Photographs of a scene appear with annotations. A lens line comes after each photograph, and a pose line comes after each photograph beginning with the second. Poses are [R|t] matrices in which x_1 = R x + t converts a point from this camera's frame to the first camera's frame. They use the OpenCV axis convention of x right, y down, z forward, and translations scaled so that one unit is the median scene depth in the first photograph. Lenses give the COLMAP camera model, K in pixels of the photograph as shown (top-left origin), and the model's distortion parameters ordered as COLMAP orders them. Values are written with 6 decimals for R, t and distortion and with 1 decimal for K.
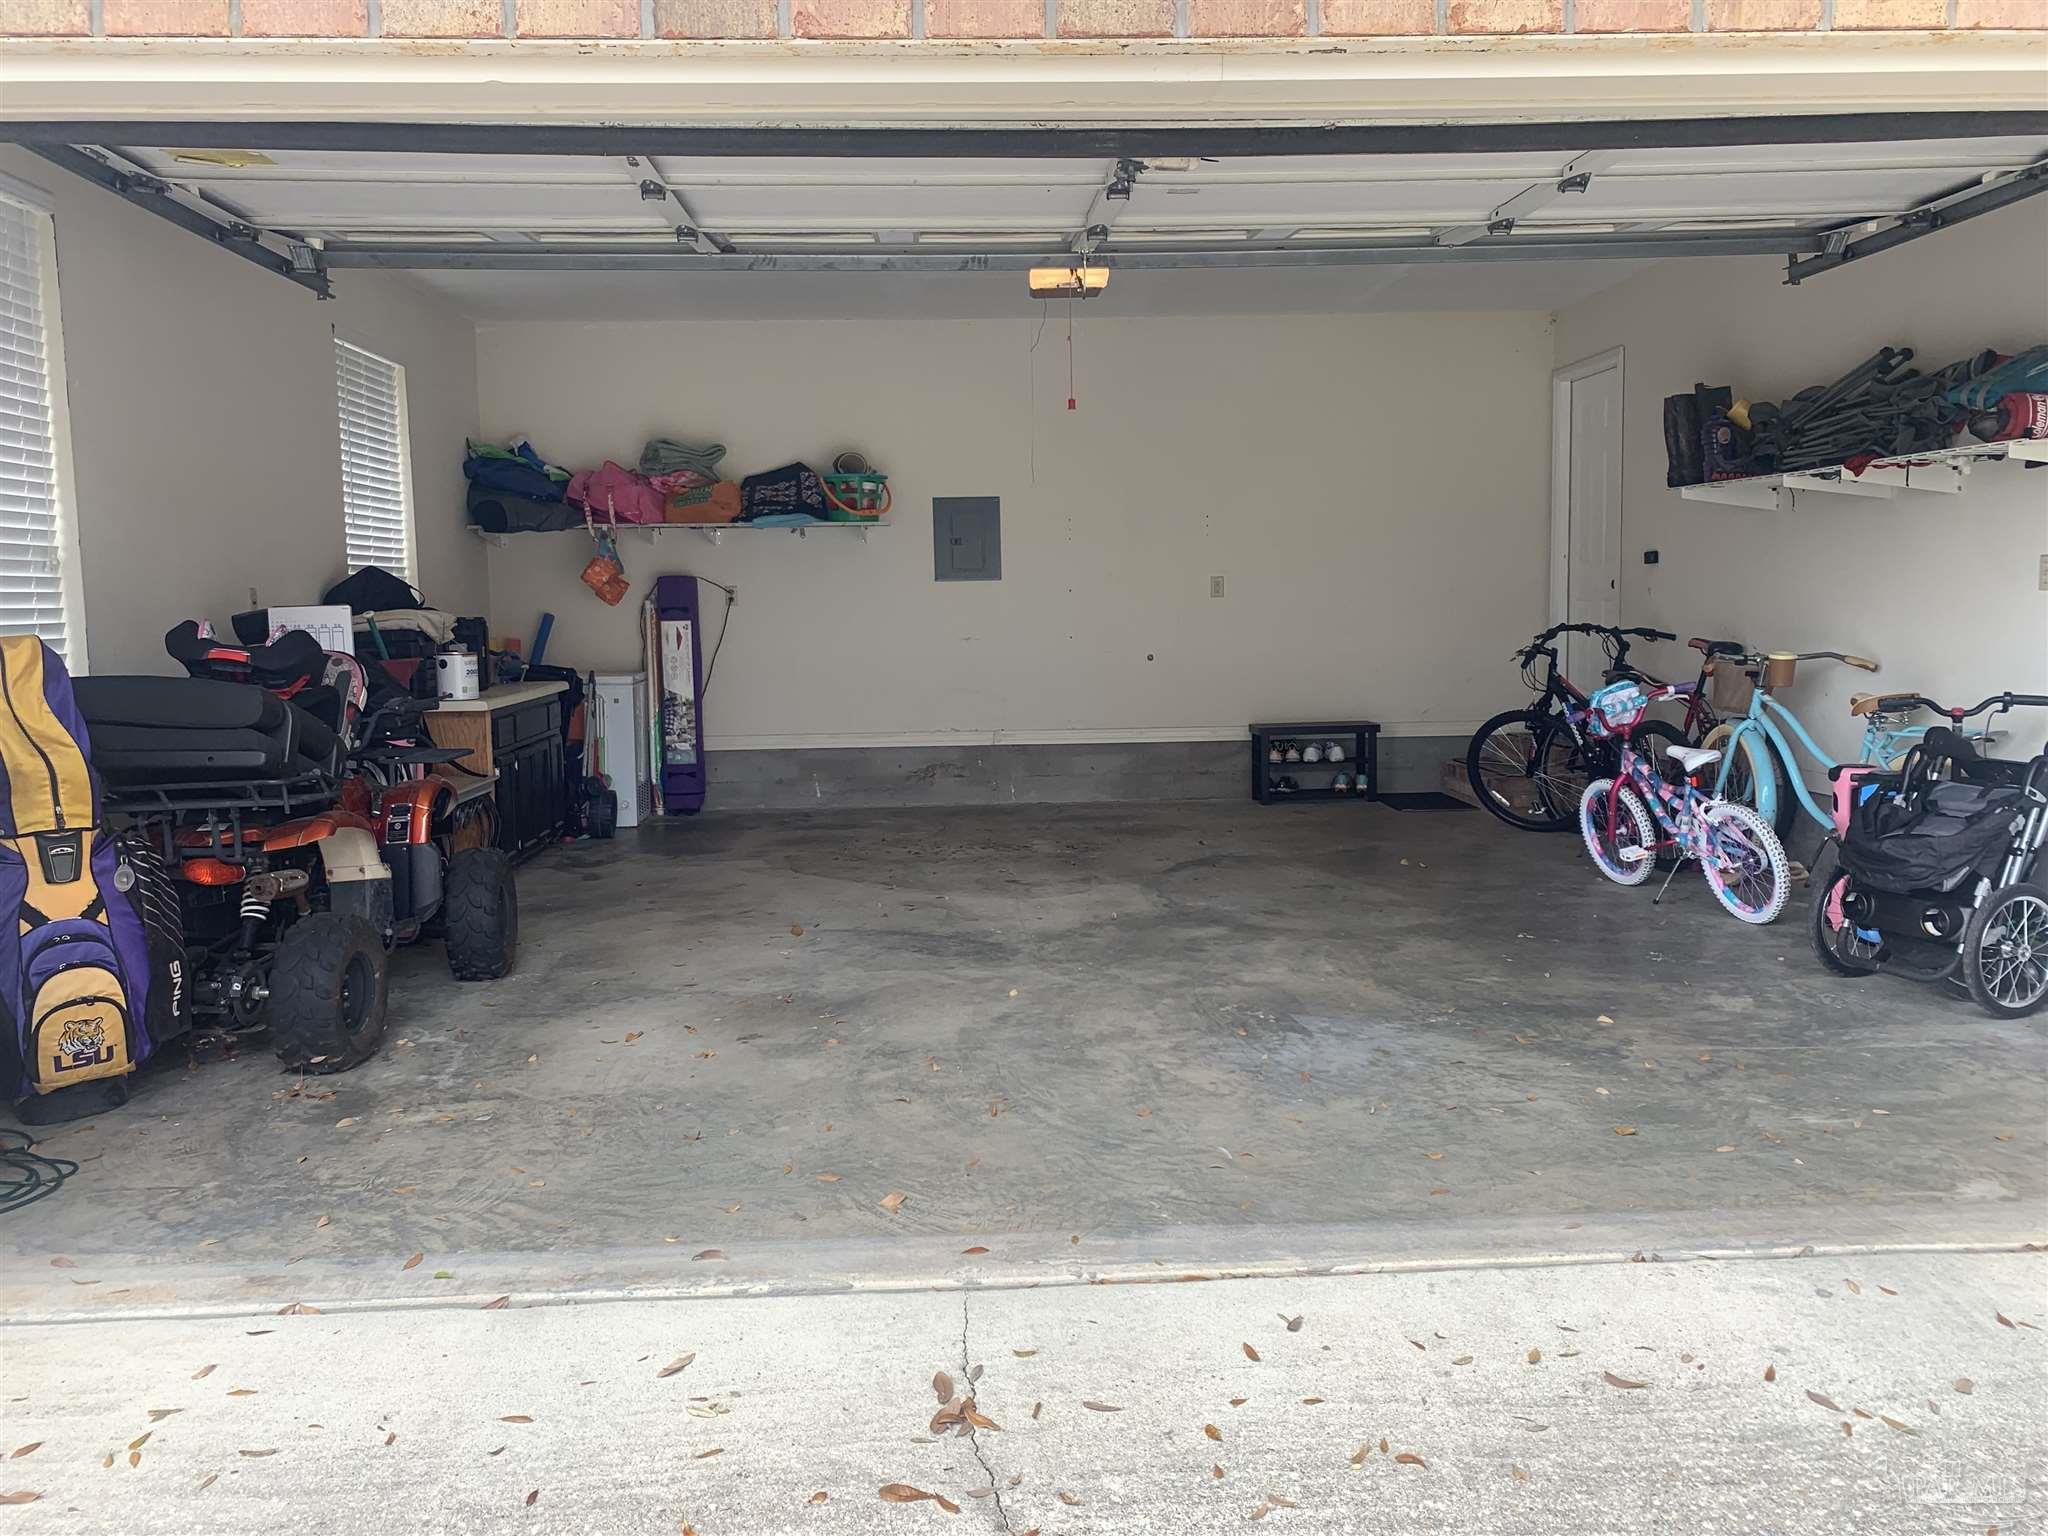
lens RADIAL K [[1581.4, 0, 1013.2], [0, 1581.4, 760.0], [0, 0, 1]] dist [0.067013, -0.096763]
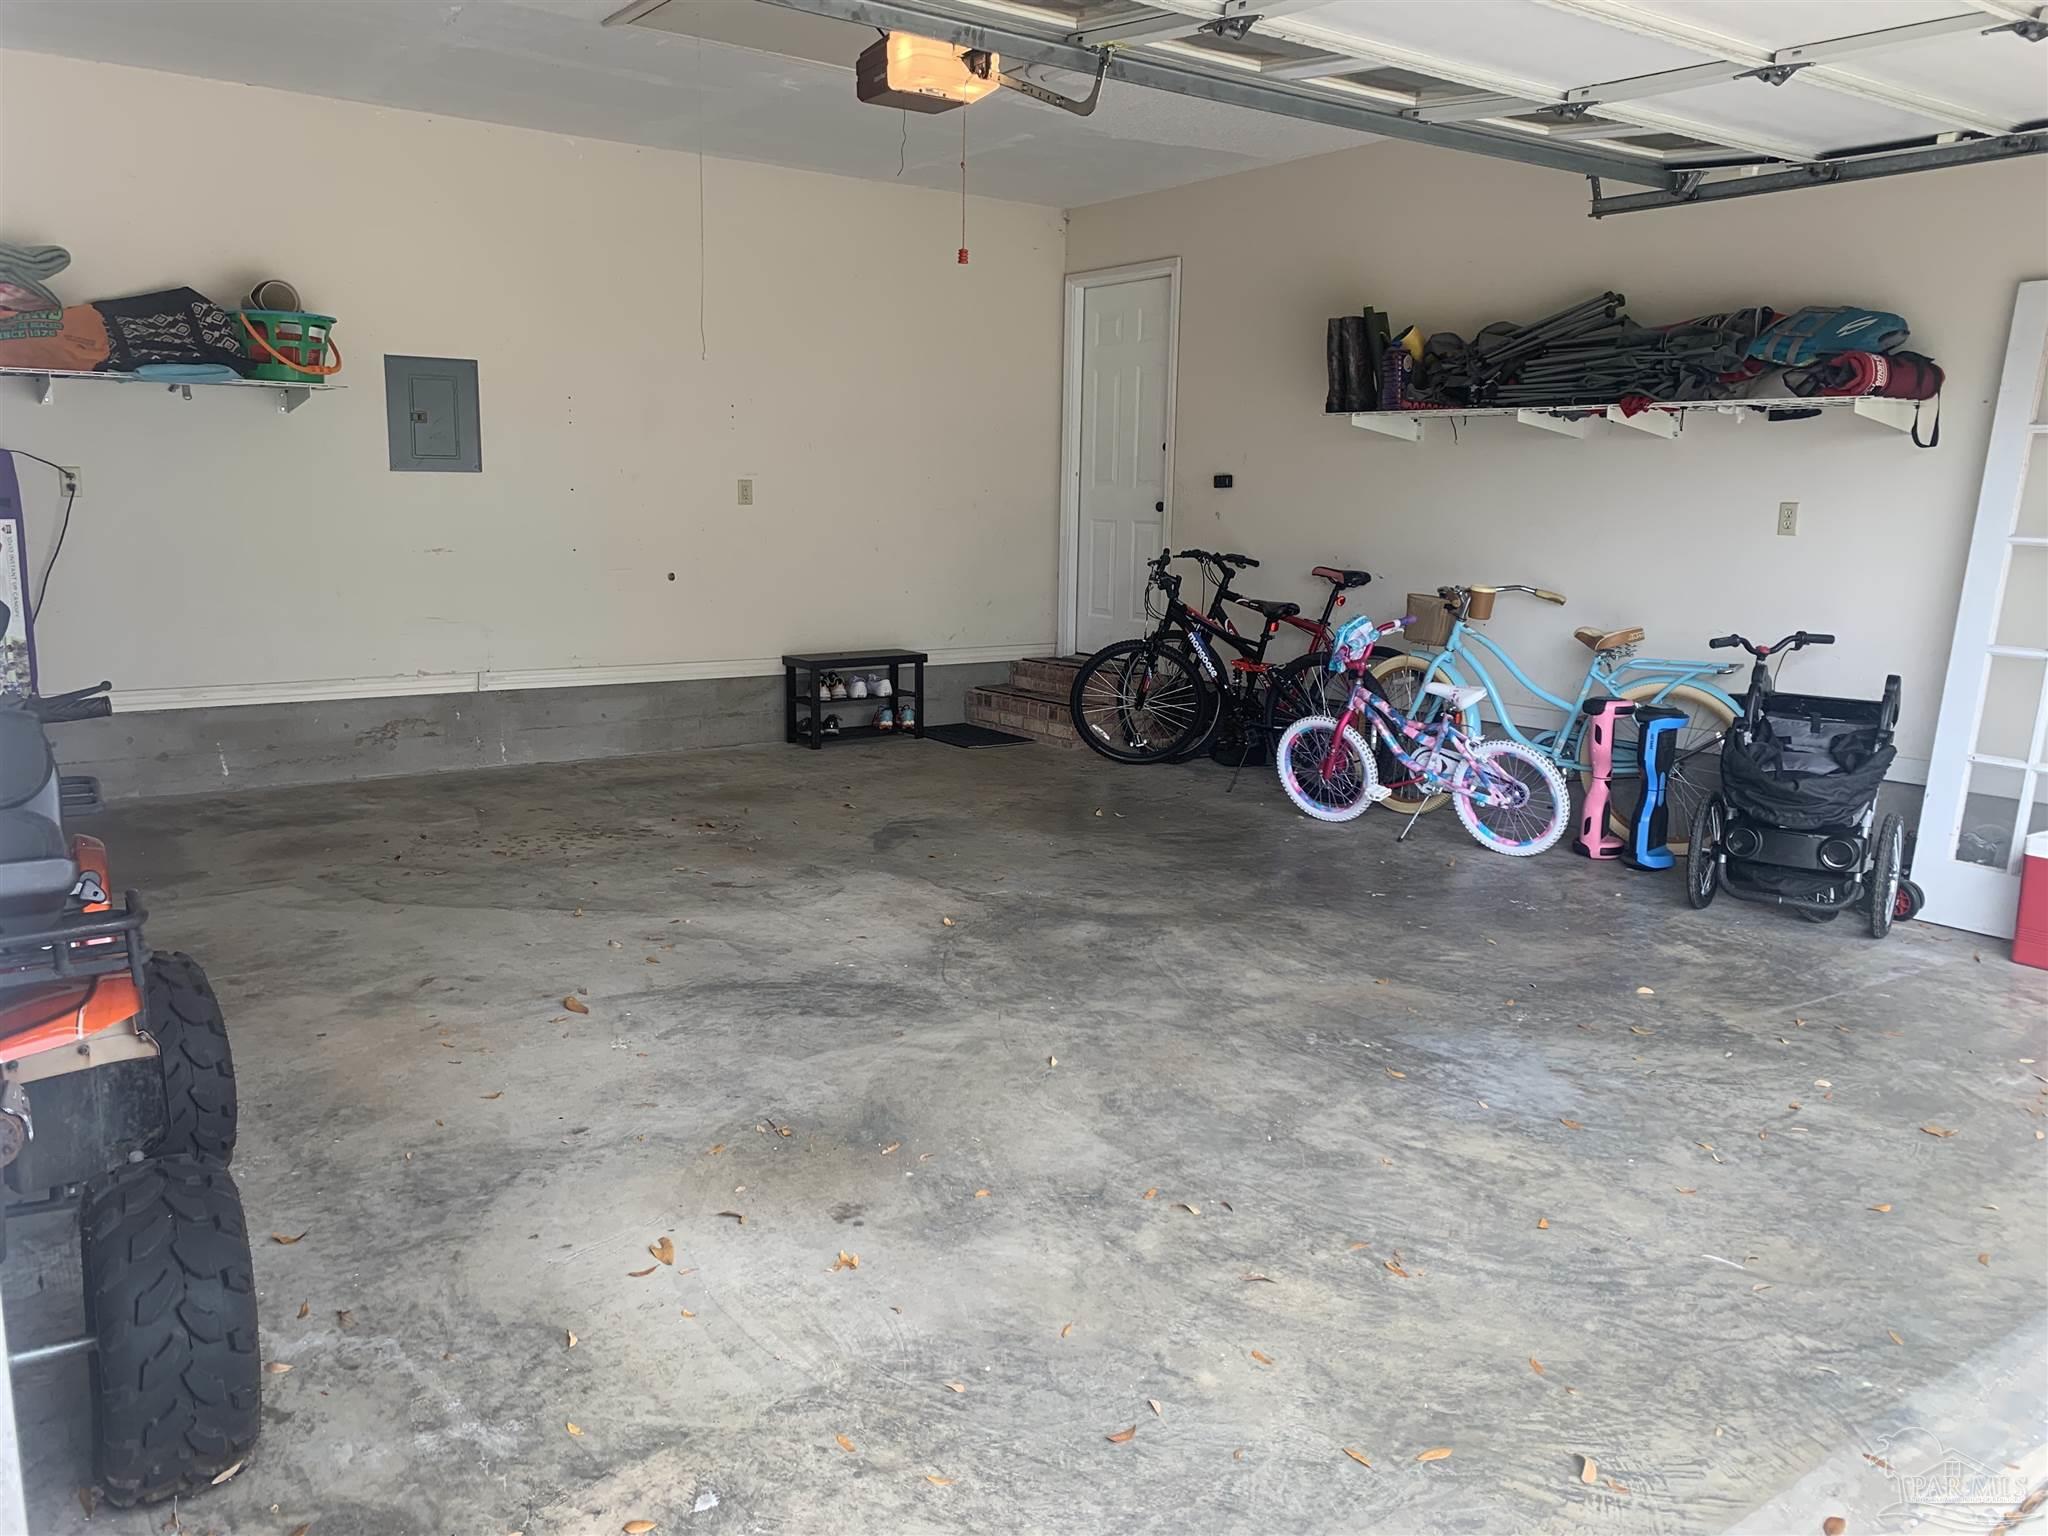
lens RADIAL K [[1581.4, 0, 1024.7], [0, 1581.4, 761.1], [0, 0, 1]] dist [0.067013, -0.096763]
pose [[0.825373, -0.064063, 0.560942, -0.447785], [0.026096, 0.996809, 0.075444, -0.053285], [-0.563985, -0.047631, 0.824410, 0.427904]]
